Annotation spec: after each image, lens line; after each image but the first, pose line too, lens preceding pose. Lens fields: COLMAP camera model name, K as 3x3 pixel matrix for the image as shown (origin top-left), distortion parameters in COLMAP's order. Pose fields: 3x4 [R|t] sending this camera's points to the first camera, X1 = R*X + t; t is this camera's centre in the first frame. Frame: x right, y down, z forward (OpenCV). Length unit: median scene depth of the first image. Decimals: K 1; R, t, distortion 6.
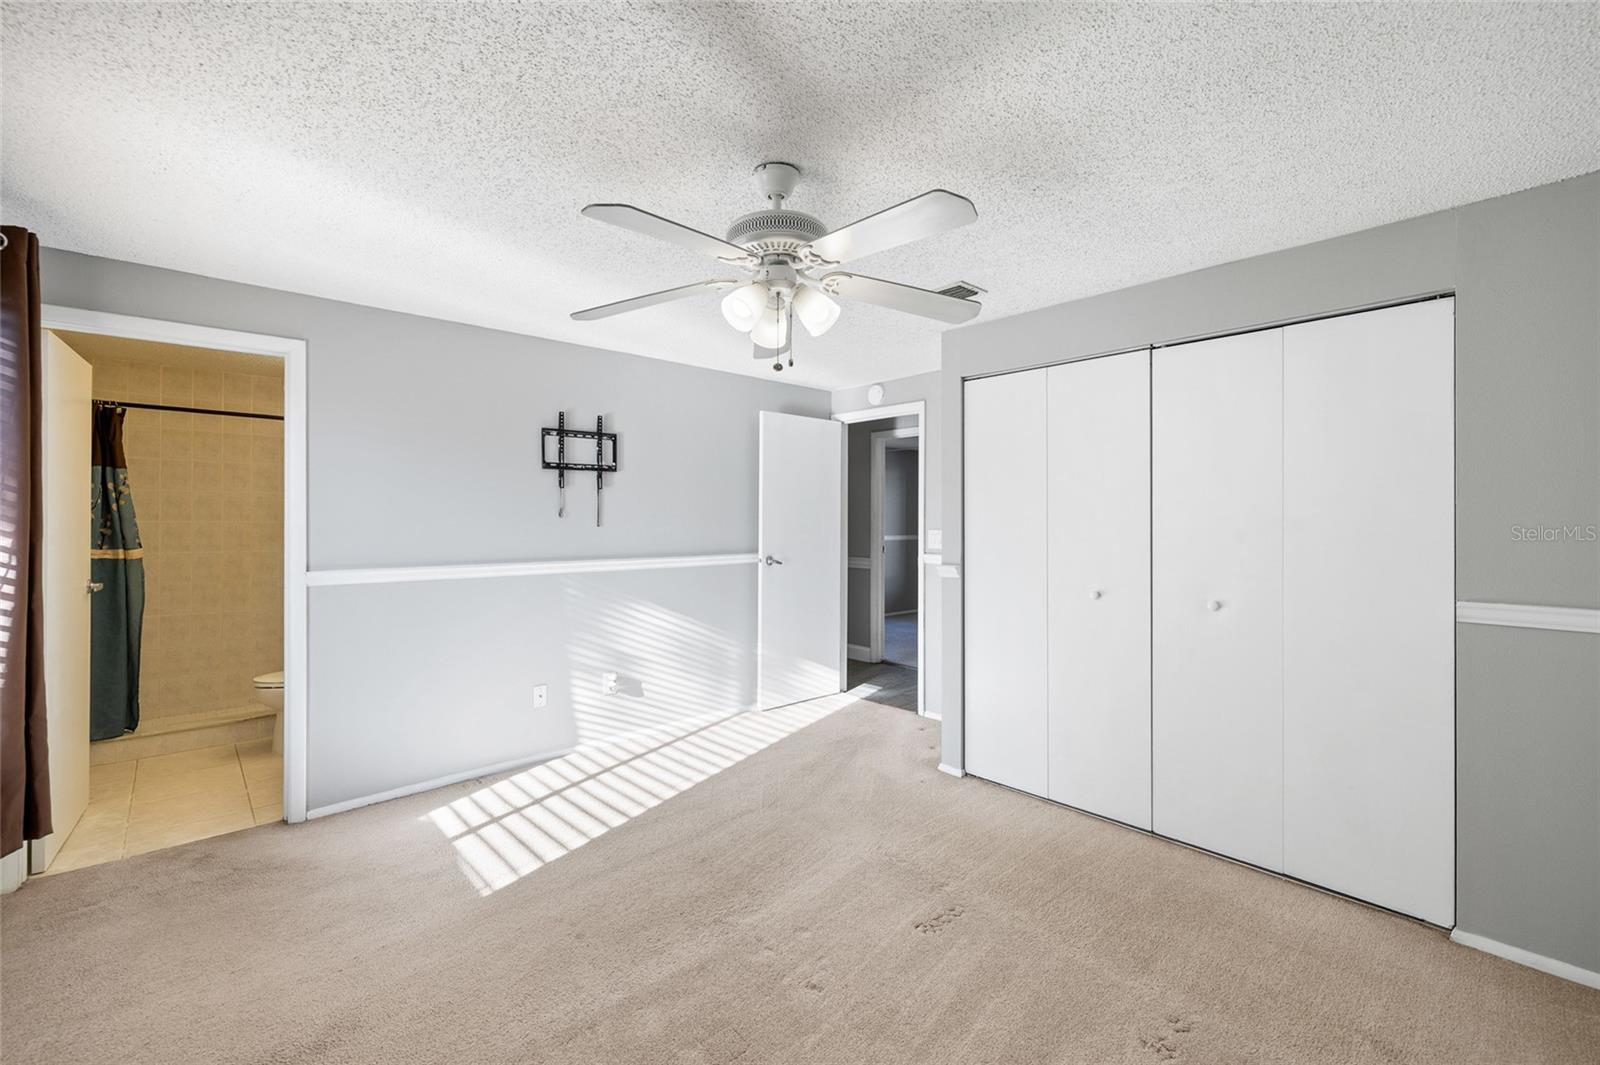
lens RADIAL K [[672.7, 0, 799.2], [0, 672.7, 527.0], [0, 0, 1]] dist [-0.002450, 0.000177]
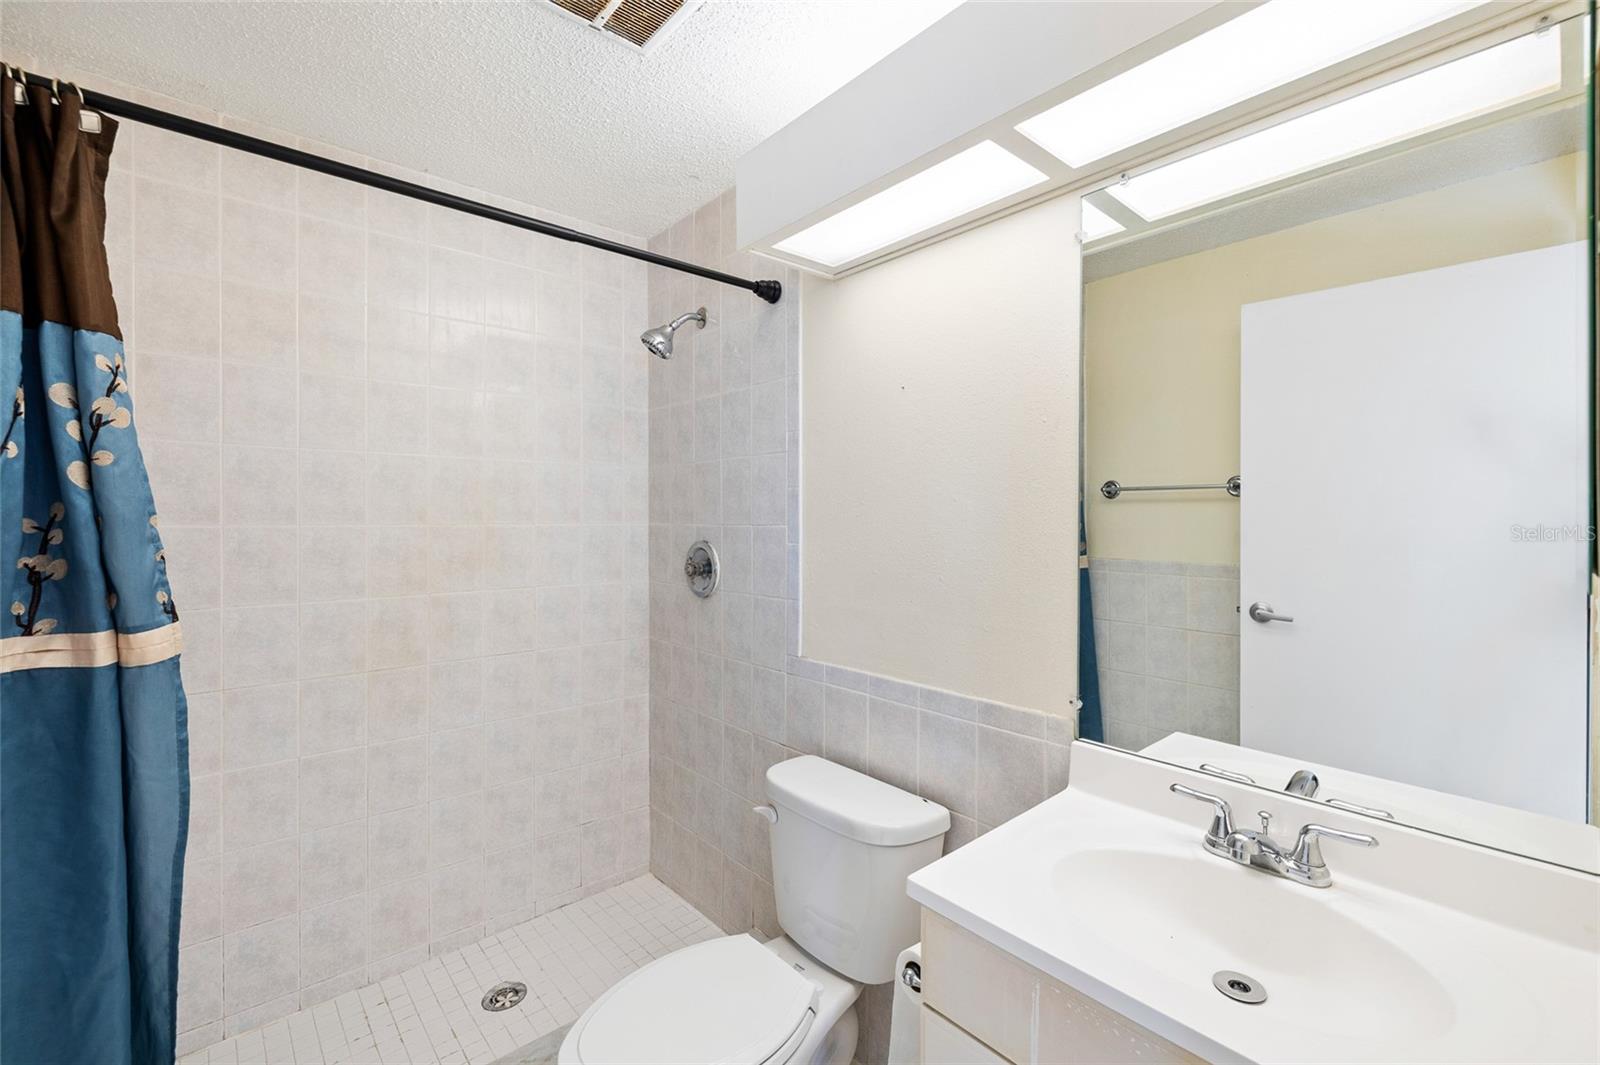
lens RADIAL K [[672.7, 0, 800.7], [0, 672.7, 532.5], [0, 0, 1]] dist [-0.002450, 0.000177]
pose [[0.999769, -0.000969, -0.021486, -0.721628], [0.001185, 0.999949, 0.010050, -0.009172], [0.021475, -0.010073, 0.999719, 0.734454]]
